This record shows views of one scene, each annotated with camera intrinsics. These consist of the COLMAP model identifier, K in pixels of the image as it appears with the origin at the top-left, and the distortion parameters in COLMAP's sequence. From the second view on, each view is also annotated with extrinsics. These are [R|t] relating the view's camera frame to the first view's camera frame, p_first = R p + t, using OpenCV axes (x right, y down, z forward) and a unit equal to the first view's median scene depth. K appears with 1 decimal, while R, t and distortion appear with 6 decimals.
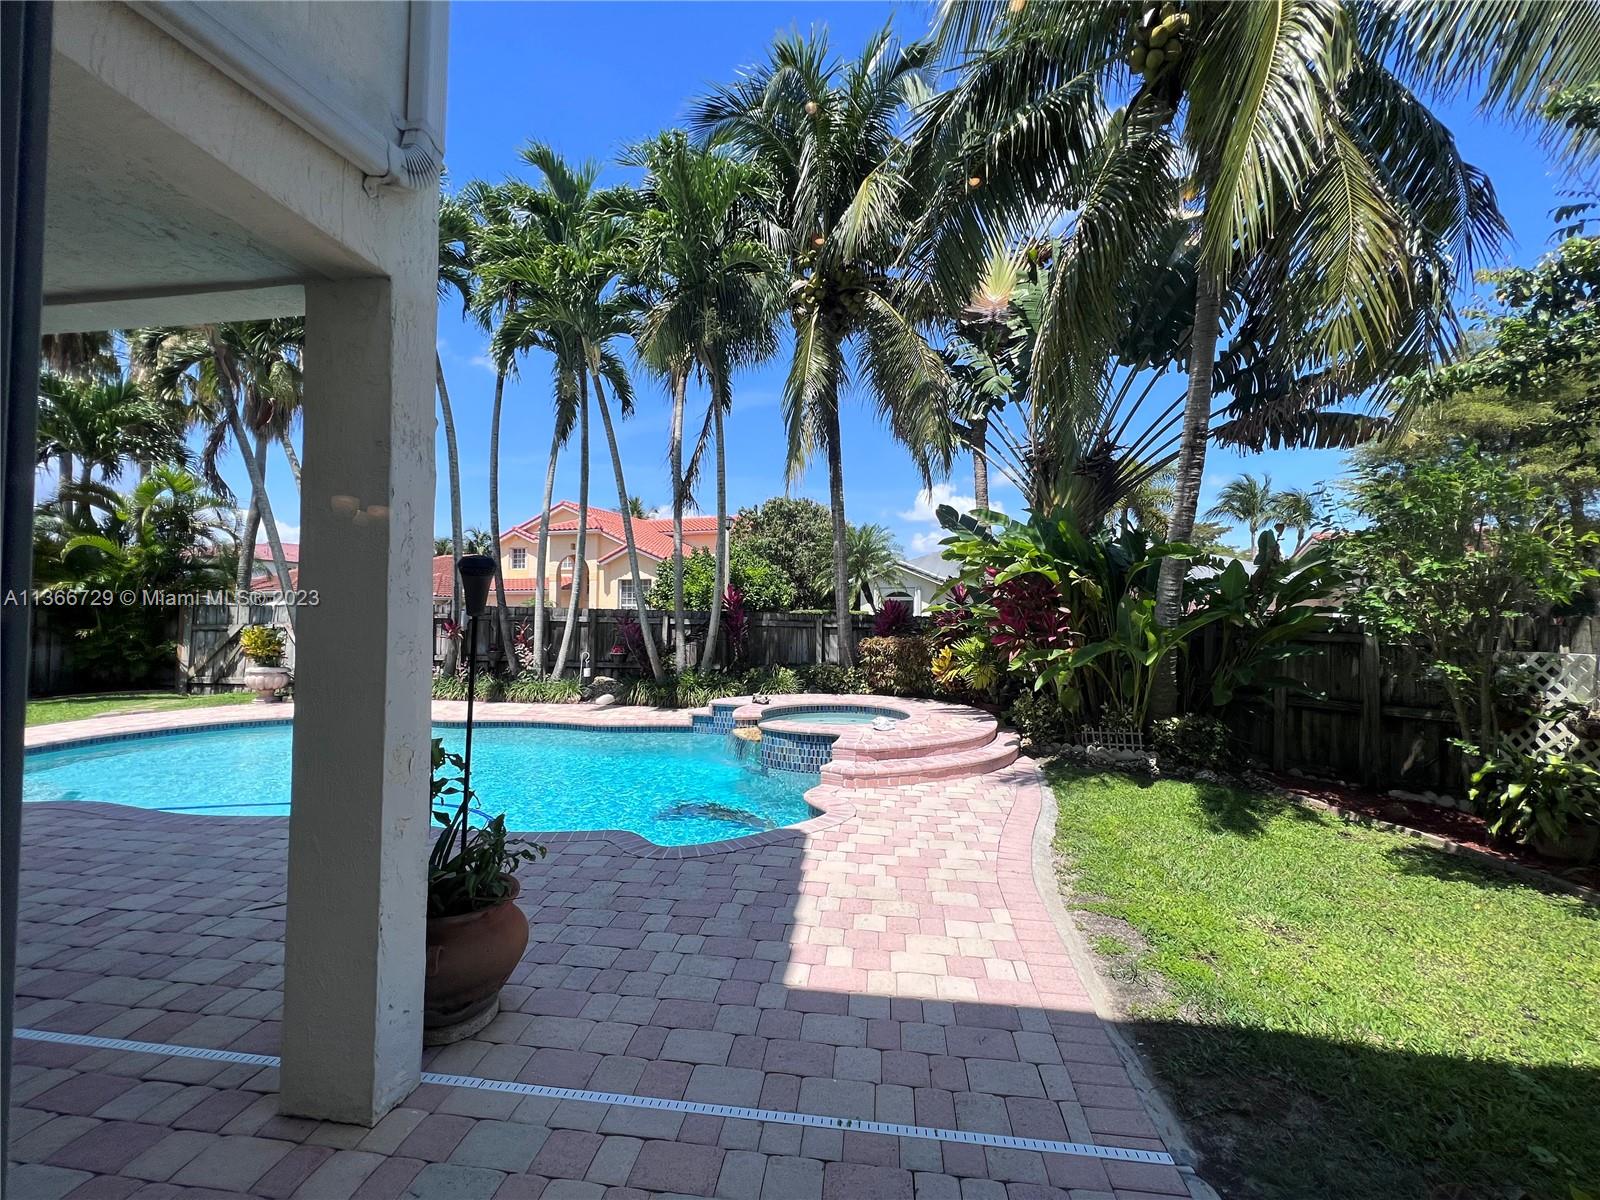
lens RADIAL K [[638.0, 0, 798.2], [0, 638.0, 599.3], [0, 0, 1]] dist [-0.005728, 0.000898]
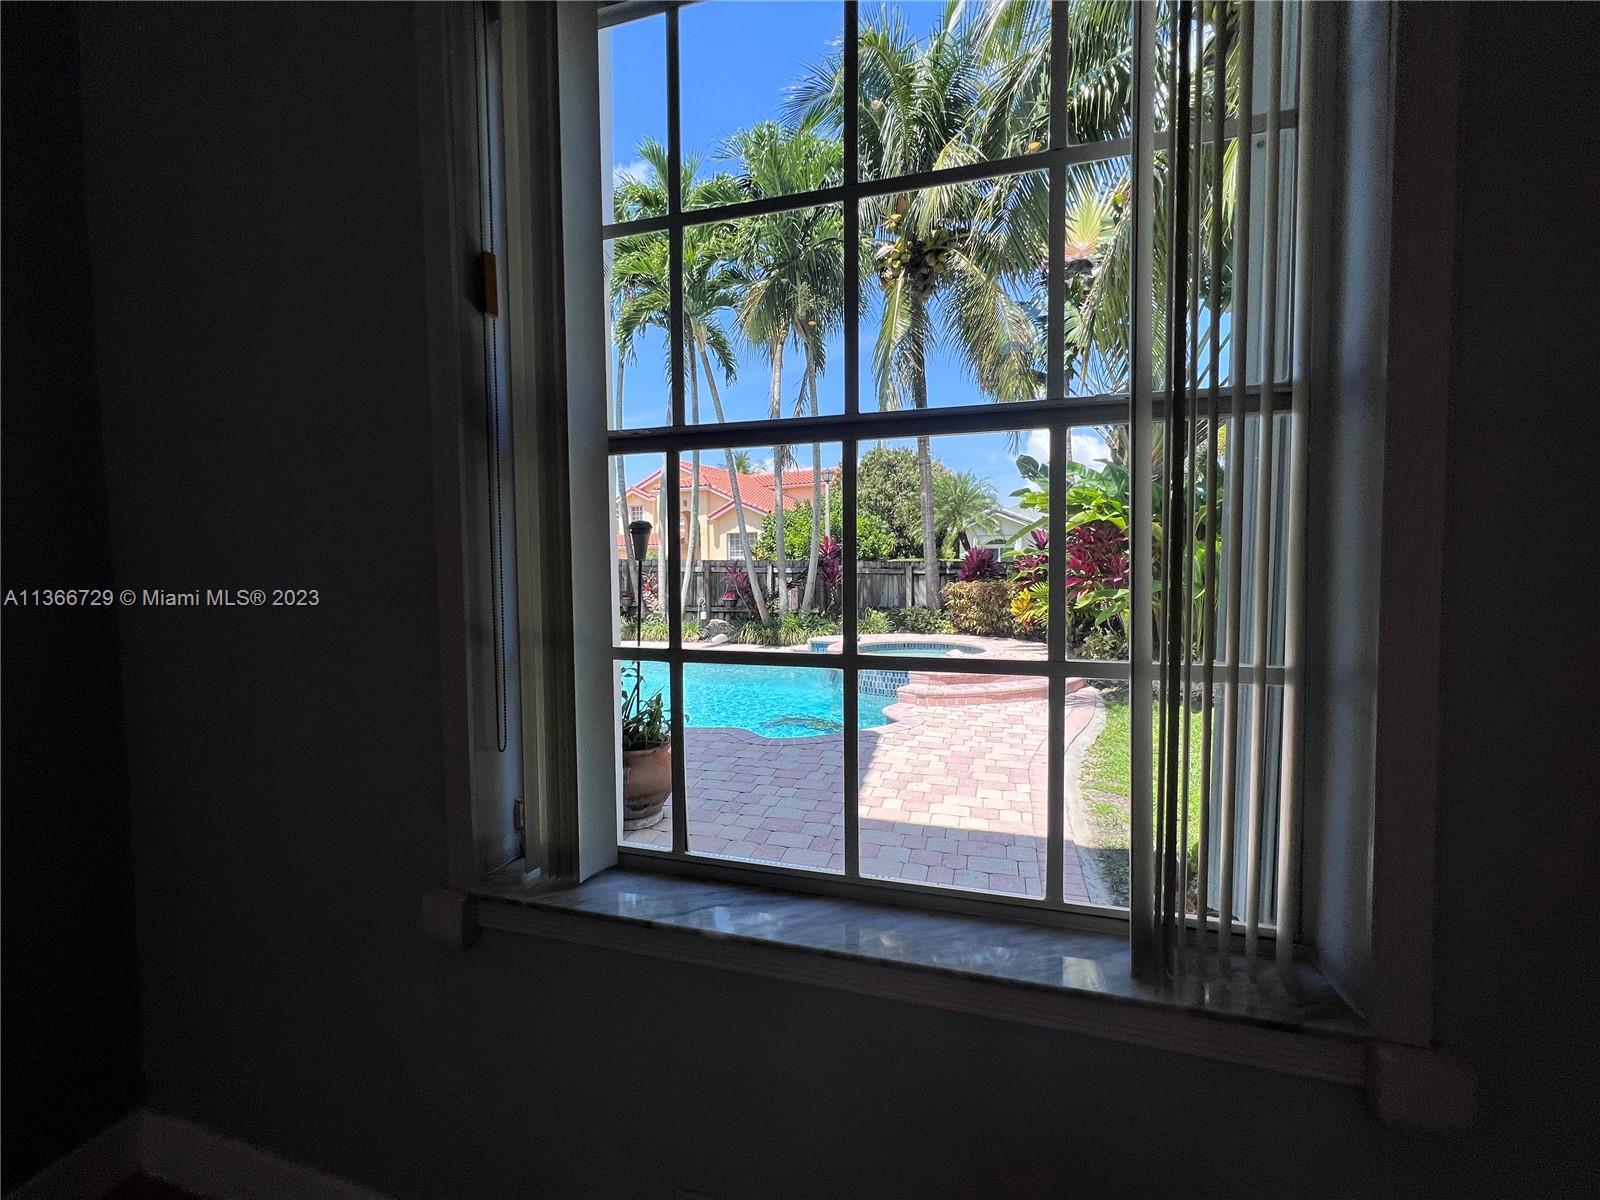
lens RADIAL K [[638.0, 0, 801.1], [0, 638.0, 599.2], [0, 0, 1]] dist [-0.005728, 0.000898]
pose [[0.987235, -0.006362, -0.159144, 0.028007], [0.018567, 0.996986, 0.075324, 0.002534], [0.158185, -0.077318, 0.984378, -0.110759]]
